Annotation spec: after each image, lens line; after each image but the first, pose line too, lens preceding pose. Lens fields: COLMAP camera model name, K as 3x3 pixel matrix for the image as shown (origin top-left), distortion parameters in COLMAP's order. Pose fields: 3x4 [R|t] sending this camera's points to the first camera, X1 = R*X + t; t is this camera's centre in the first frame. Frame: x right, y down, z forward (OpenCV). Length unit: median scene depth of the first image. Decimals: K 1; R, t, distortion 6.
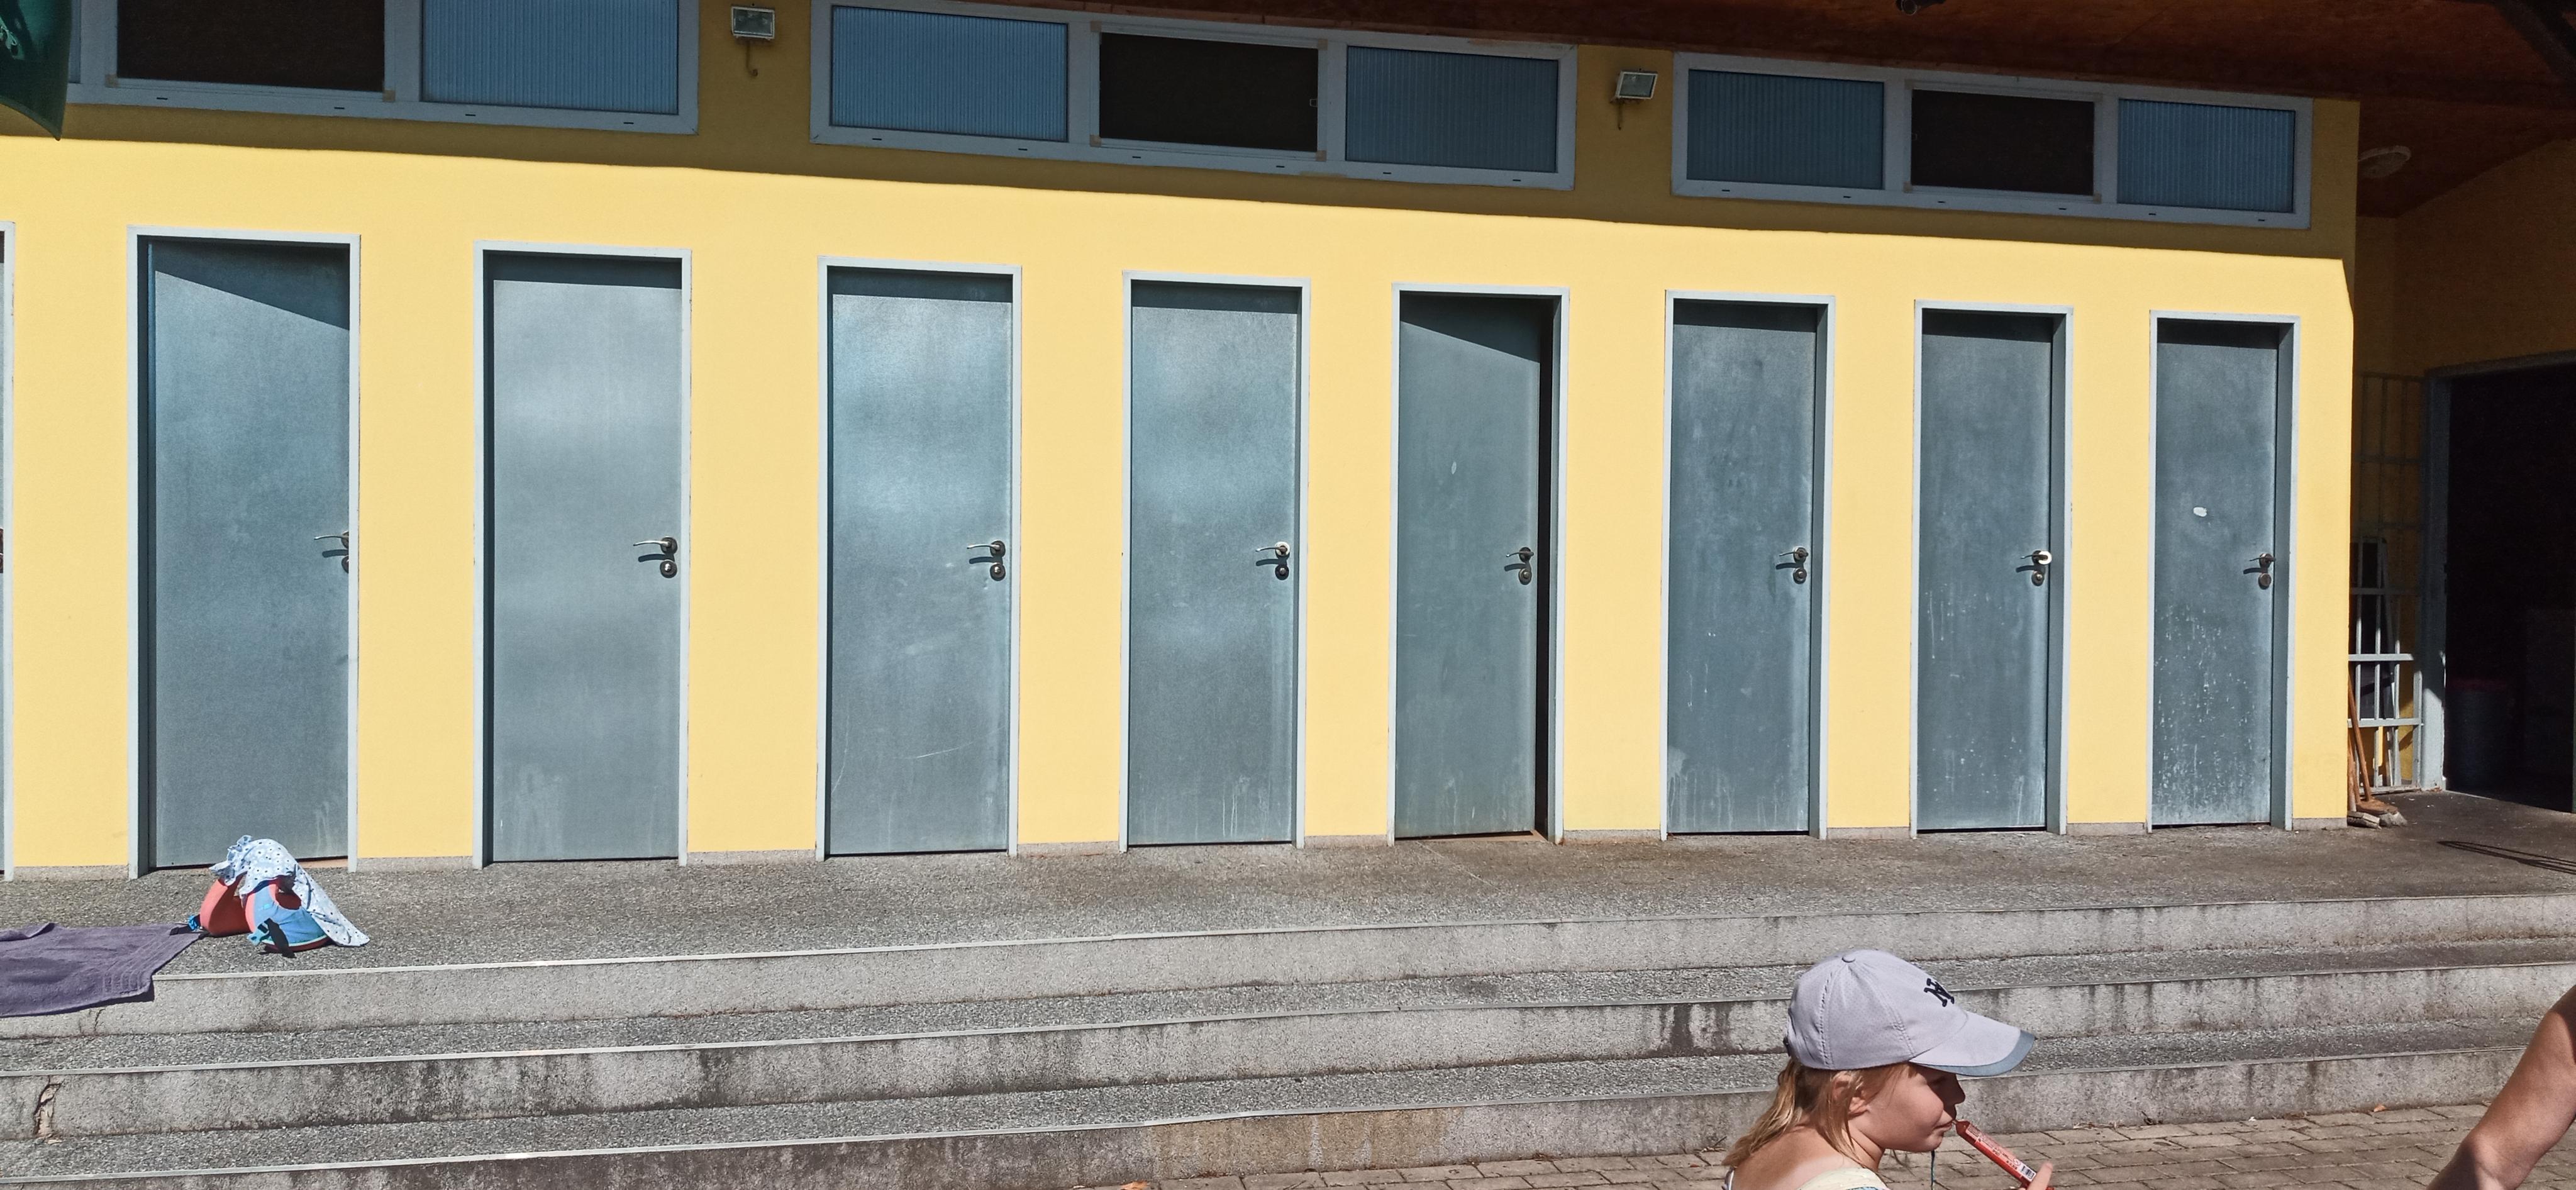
lens RADIAL K [[1859.2, 0, 1288.0], [0, 1859.2, 595.0], [0, 0, 1]] dist [-0.005231, 0.004284]
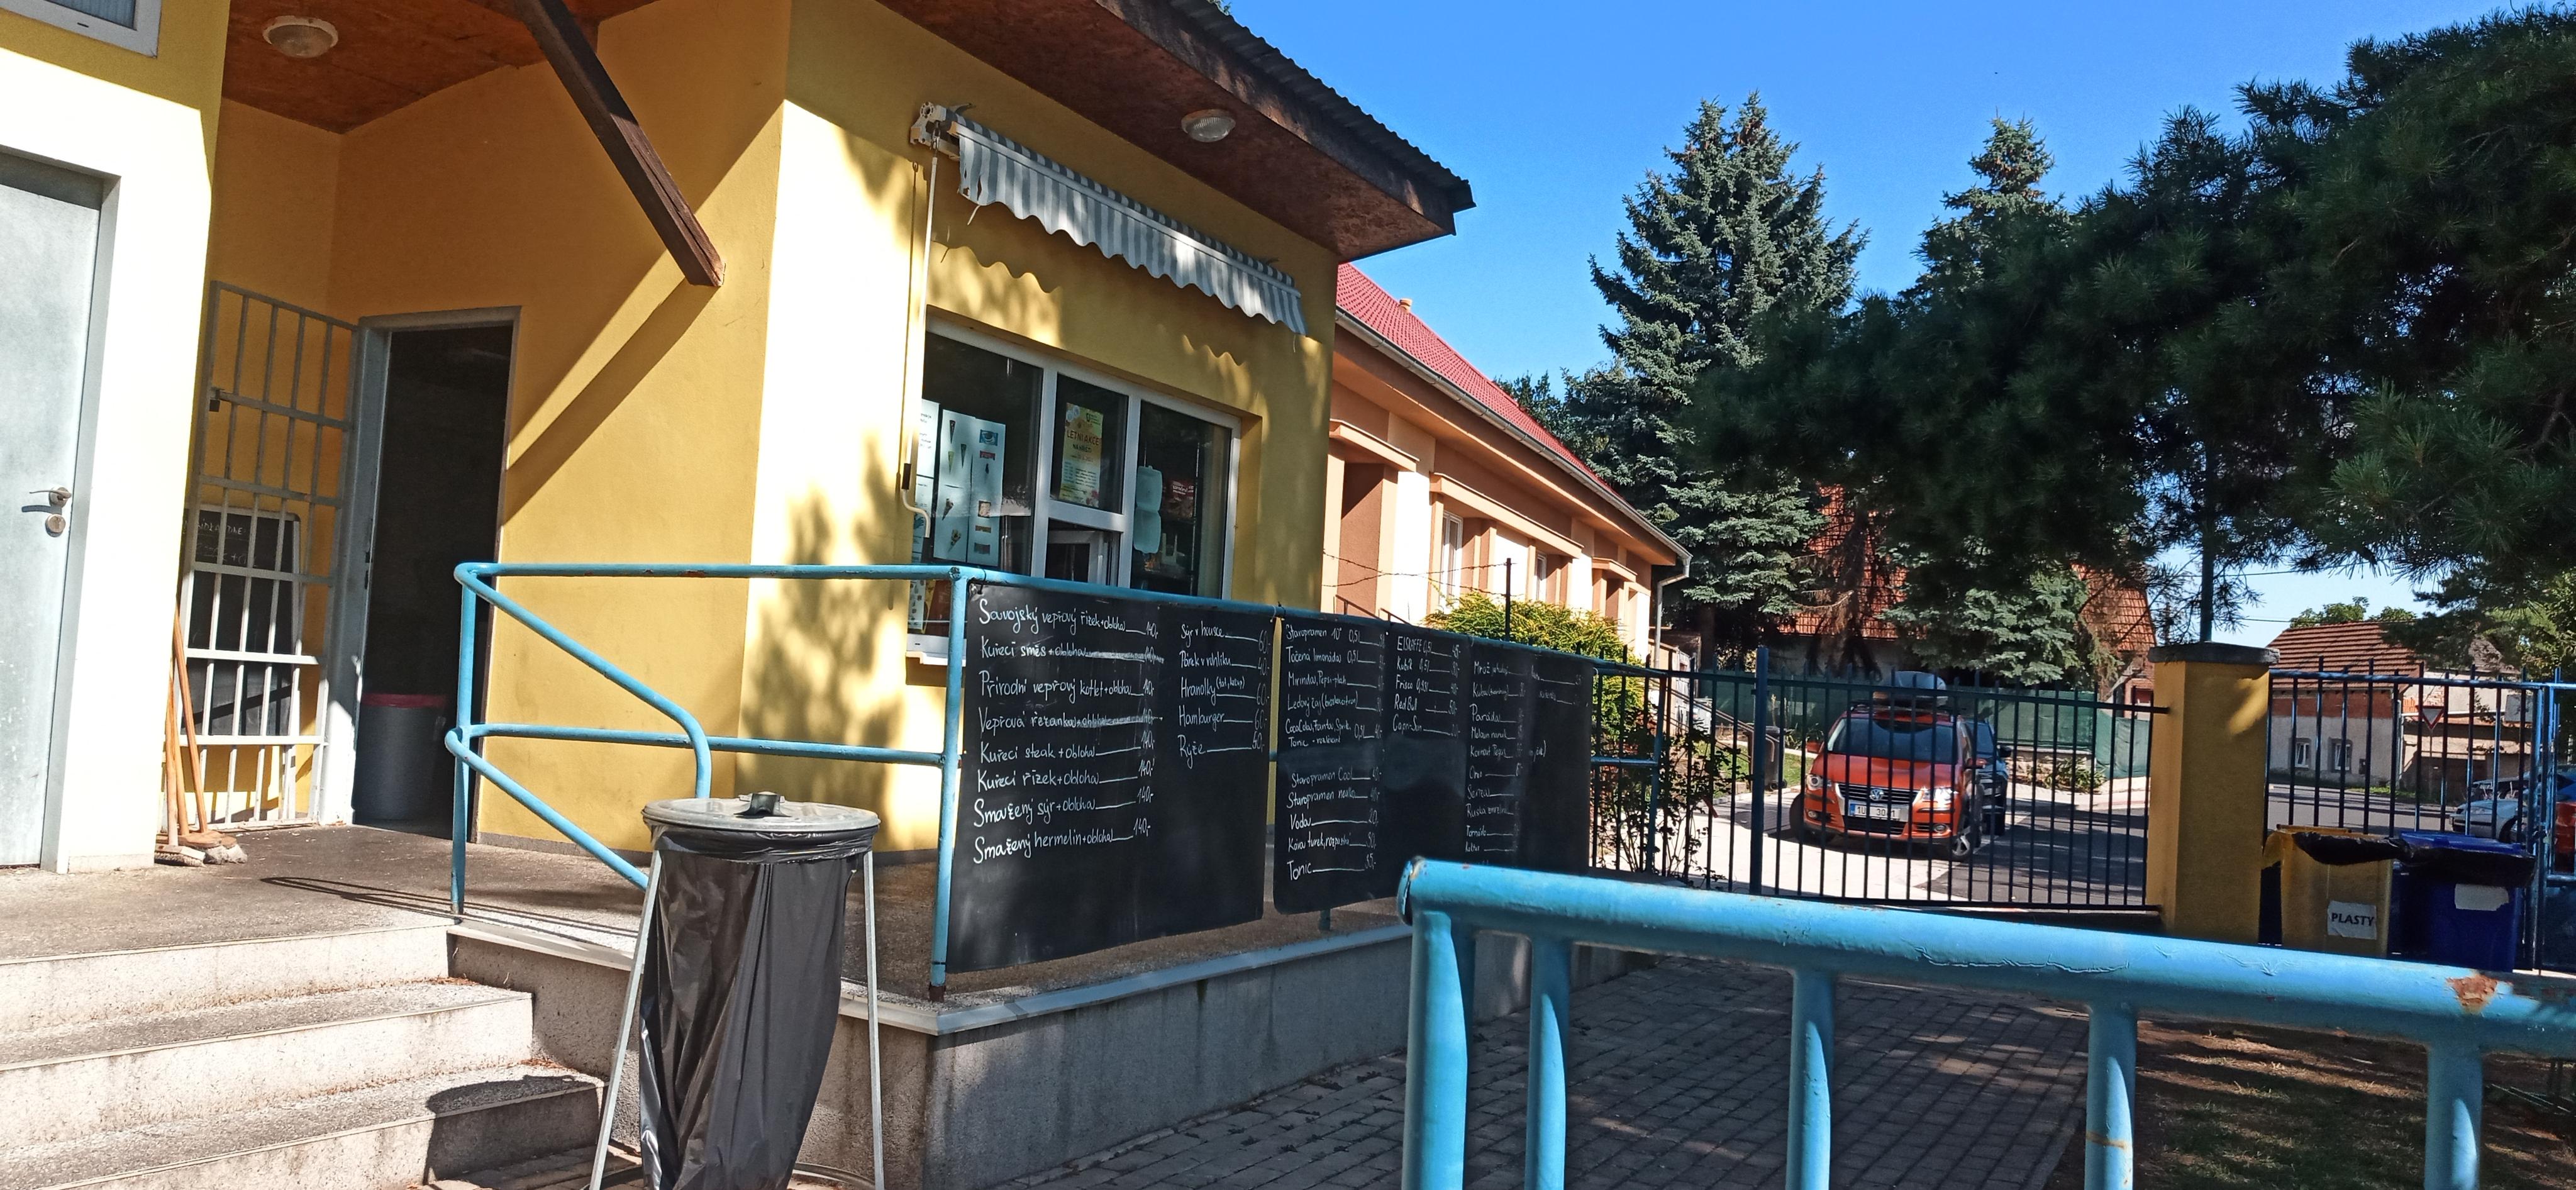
lens RADIAL K [[1877.8, 0, 1287.7], [0, 1877.8, 642.5], [0, 0, 1]] dist [0.176409, -0.372385]
pose [[0.615887, 0.043451, 0.786635, 0.244671], [-0.033084, 0.999024, -0.029280, 0.042724], [-0.787140, -0.007992, 0.616723, 0.175505]]
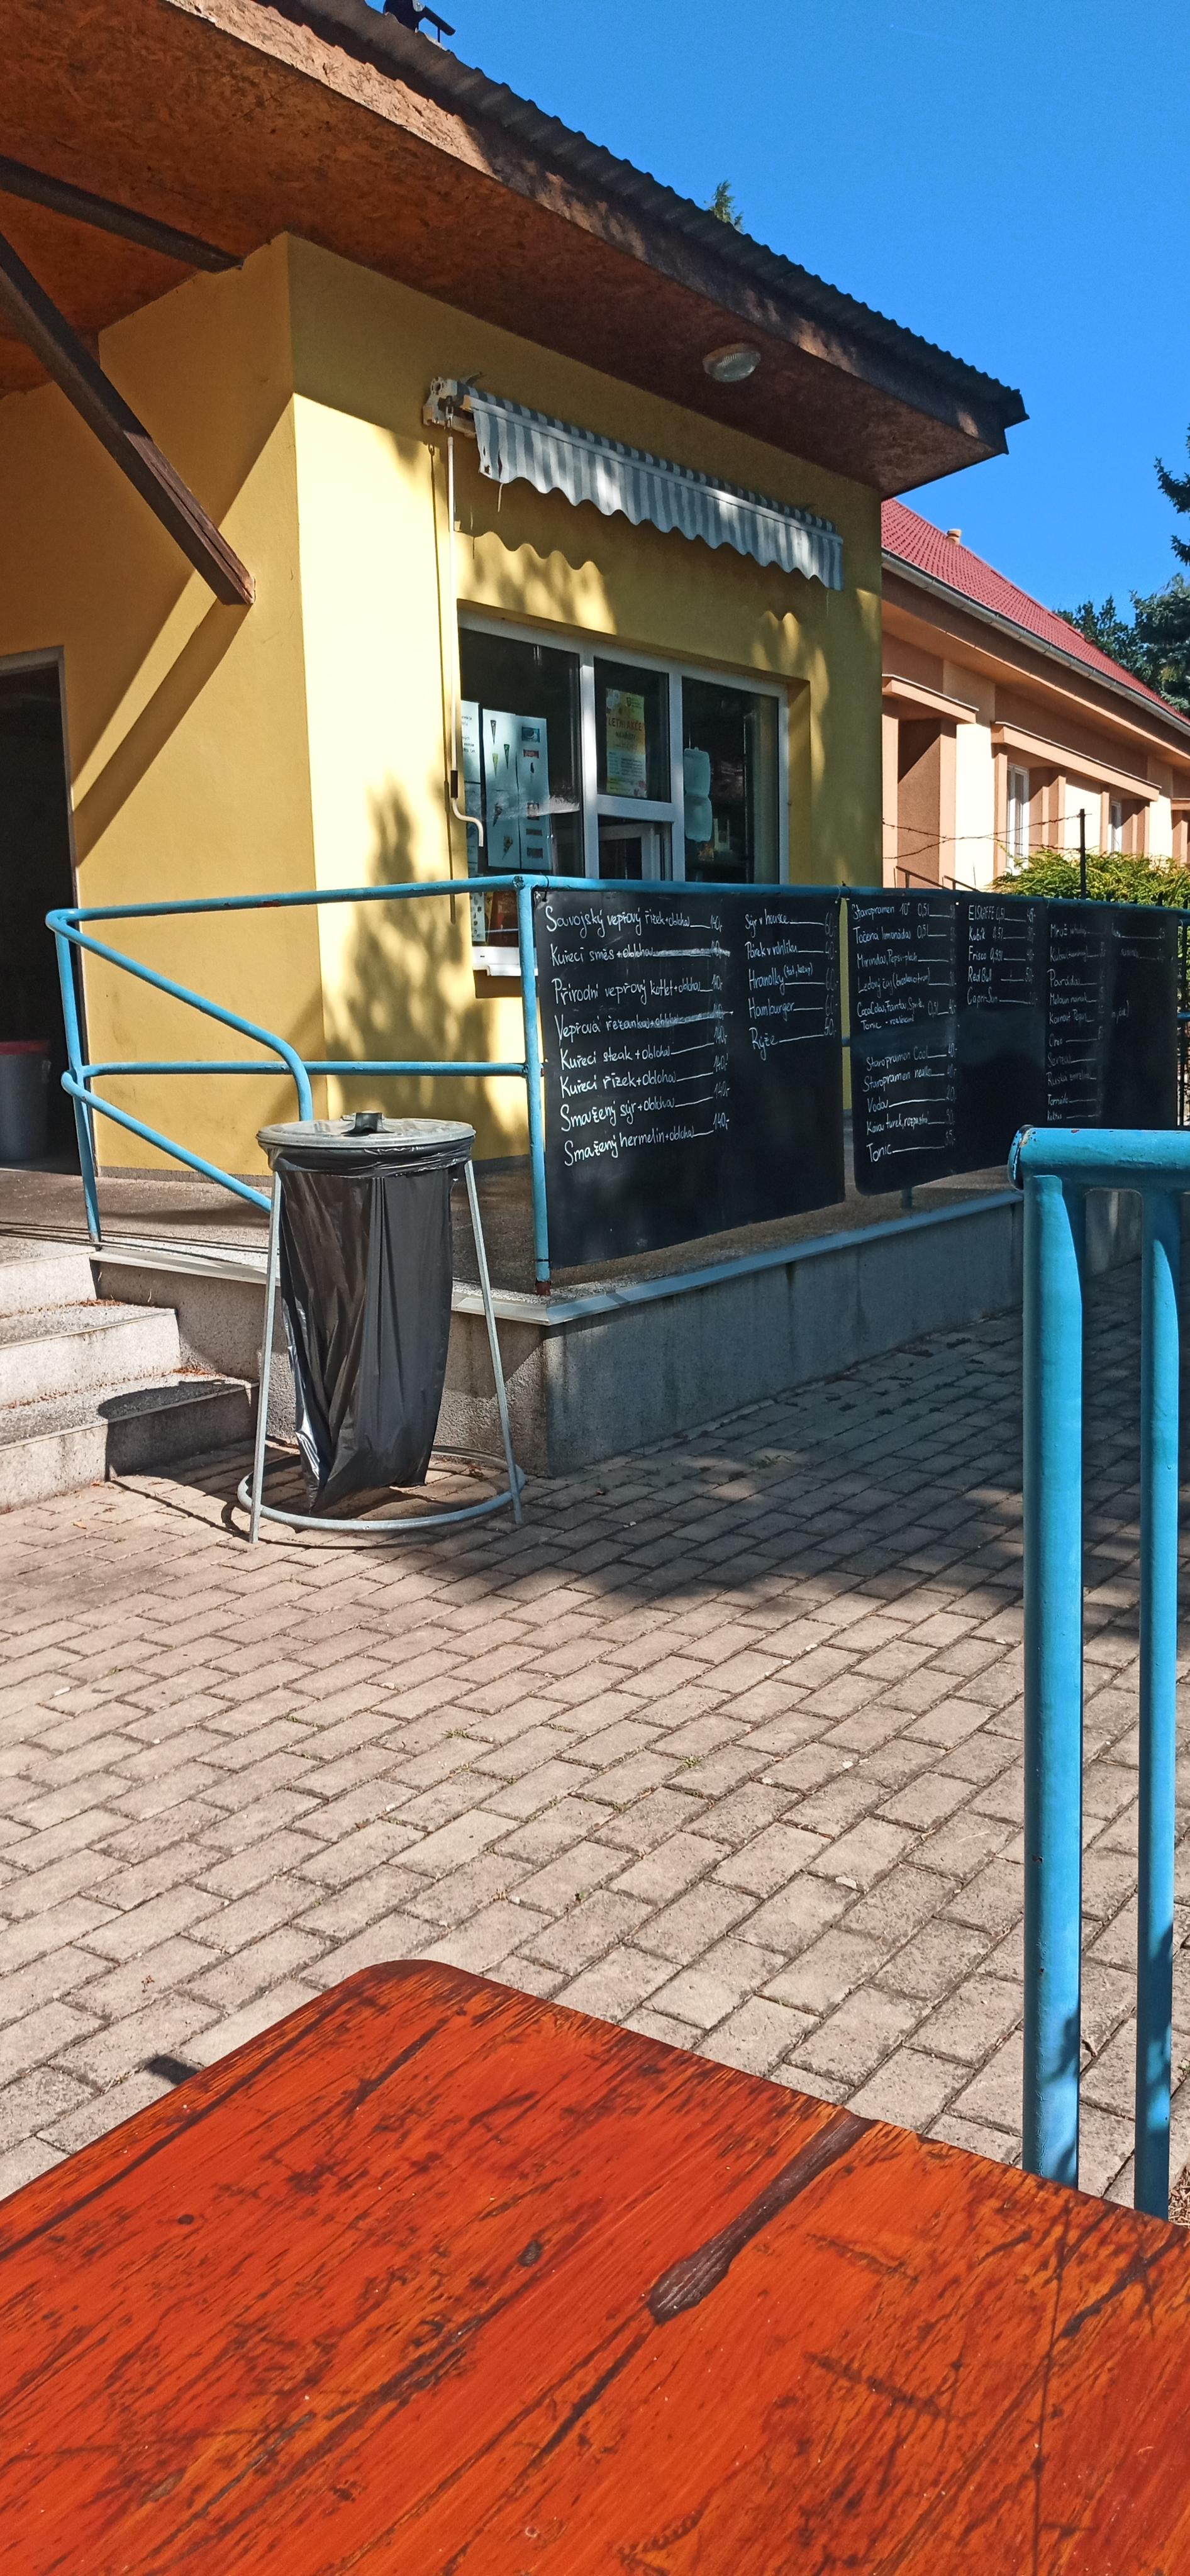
lens RADIAL K [[1877.8, 0, 595.0], [0, 1877.8, 1288.0], [0, 0, 1]] dist [0.176409, -0.372385]
pose [[0.712395, -0.143850, 0.686877, 0.234103], [0.049111, 0.986586, 0.155680, 0.041909], [-0.700058, -0.077172, 0.709904, 0.170782]]
